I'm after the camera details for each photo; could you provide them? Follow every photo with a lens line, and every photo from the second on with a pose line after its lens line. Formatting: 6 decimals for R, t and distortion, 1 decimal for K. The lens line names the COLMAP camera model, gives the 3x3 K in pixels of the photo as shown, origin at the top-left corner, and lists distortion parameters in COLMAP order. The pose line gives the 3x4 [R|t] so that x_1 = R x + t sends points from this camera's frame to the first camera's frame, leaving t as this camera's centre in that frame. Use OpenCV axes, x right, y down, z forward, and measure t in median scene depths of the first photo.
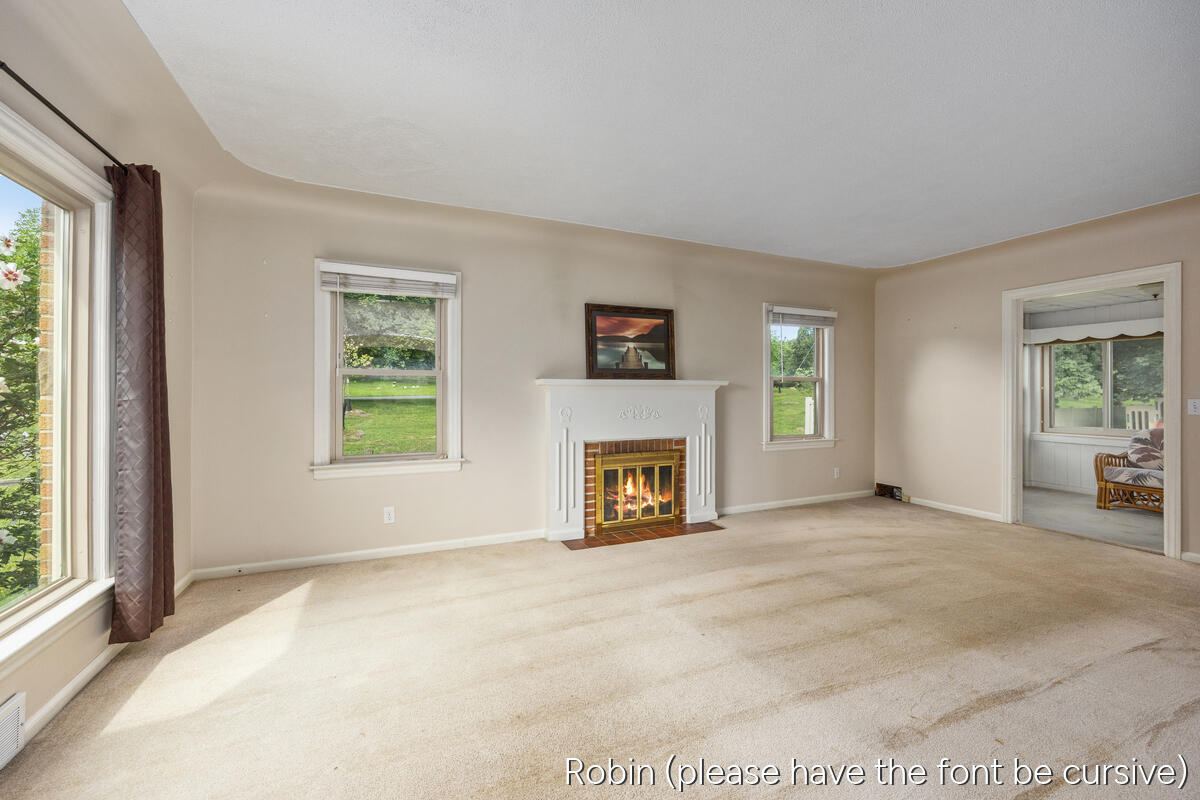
lens RADIAL K [[481.1, 0, 611.2], [0, 481.1, 393.7], [0, 0, 1]] dist [0.000279, -0.000179]
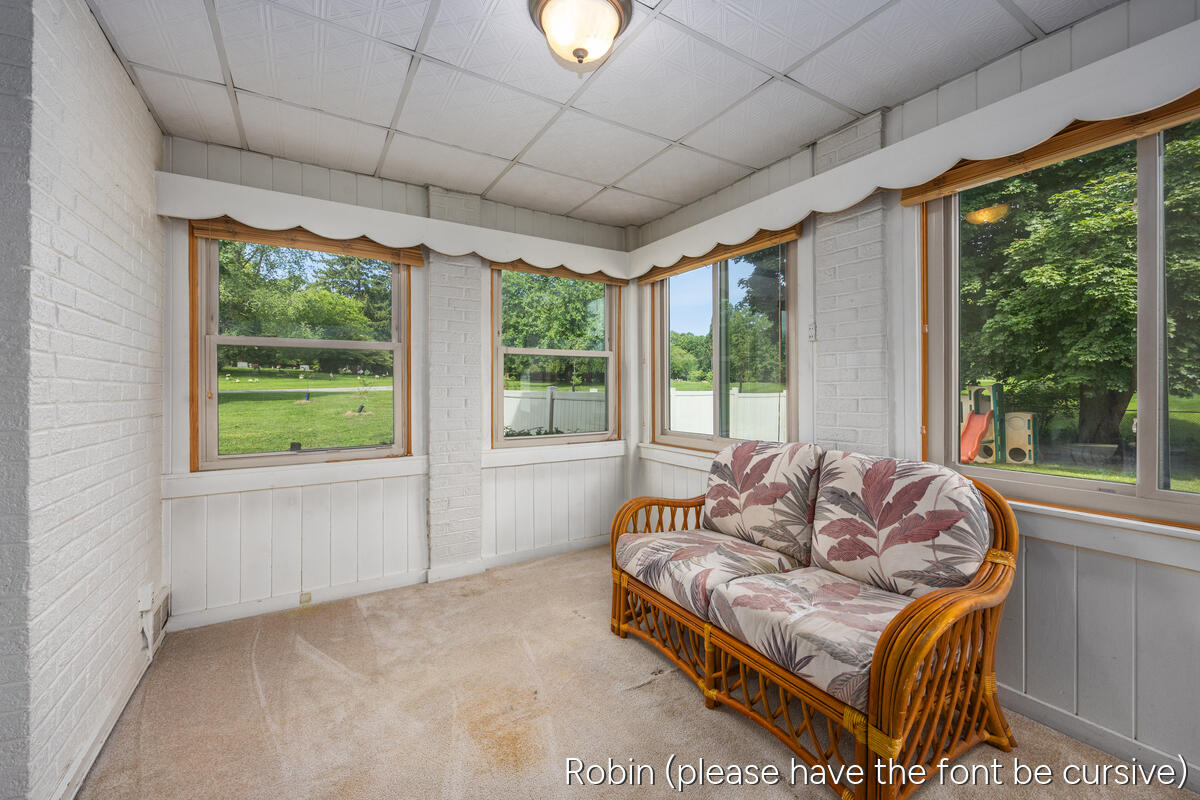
lens RADIAL K [[481.1, 0, 604.0], [0, 481.1, 387.0], [0, 0, 1]] dist [0.000279, -0.000179]
pose [[0.991776, -0.000747, 0.127983, 1.209097], [0.001206, 0.999993, -0.003510, 0.029481], [-0.127980, 0.003636, 0.991770, 0.732847]]
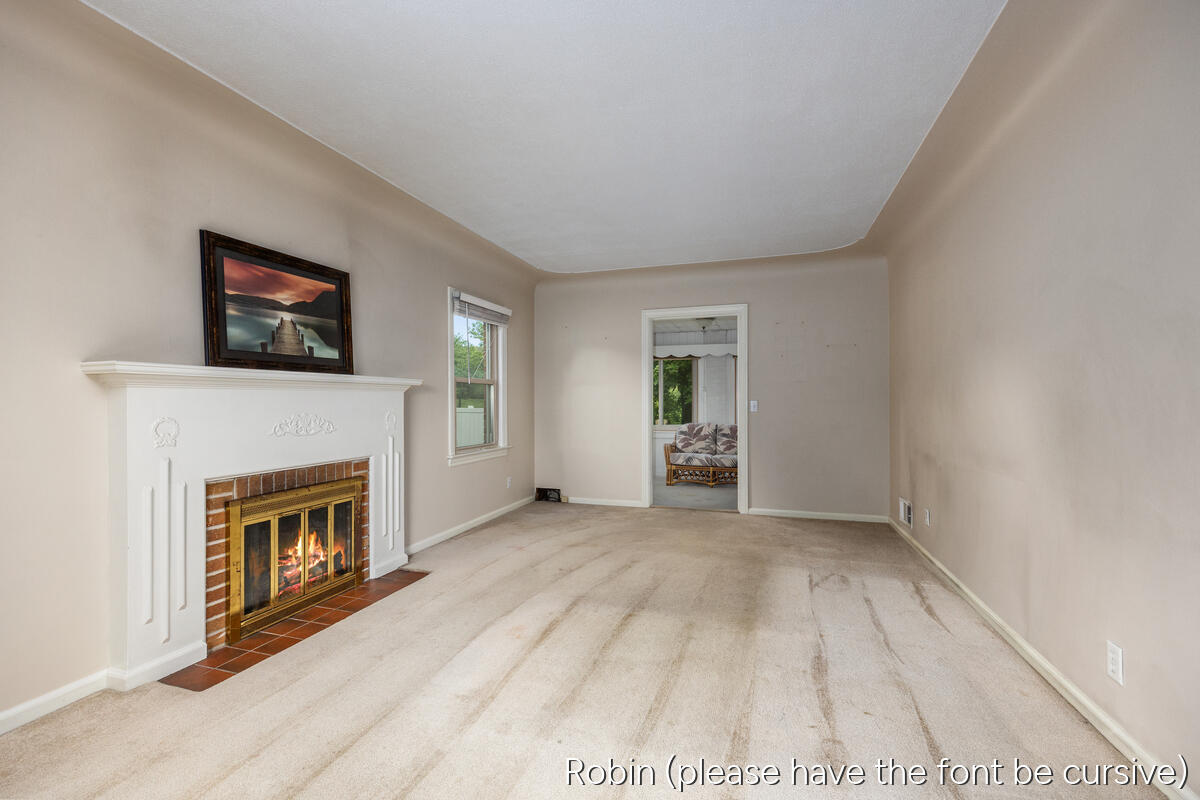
lens RADIAL K [[500.6, 0, 595.6], [0, 500.6, 403.3], [0, 0, 1]] dist [0.006427, -0.000399]
pose [[0.675988, -0.003994, 0.736902, -0.169465], [0.002947, 0.999992, 0.002717, 0.010460], [-0.736907, 0.000335, 0.675994, 0.272864]]
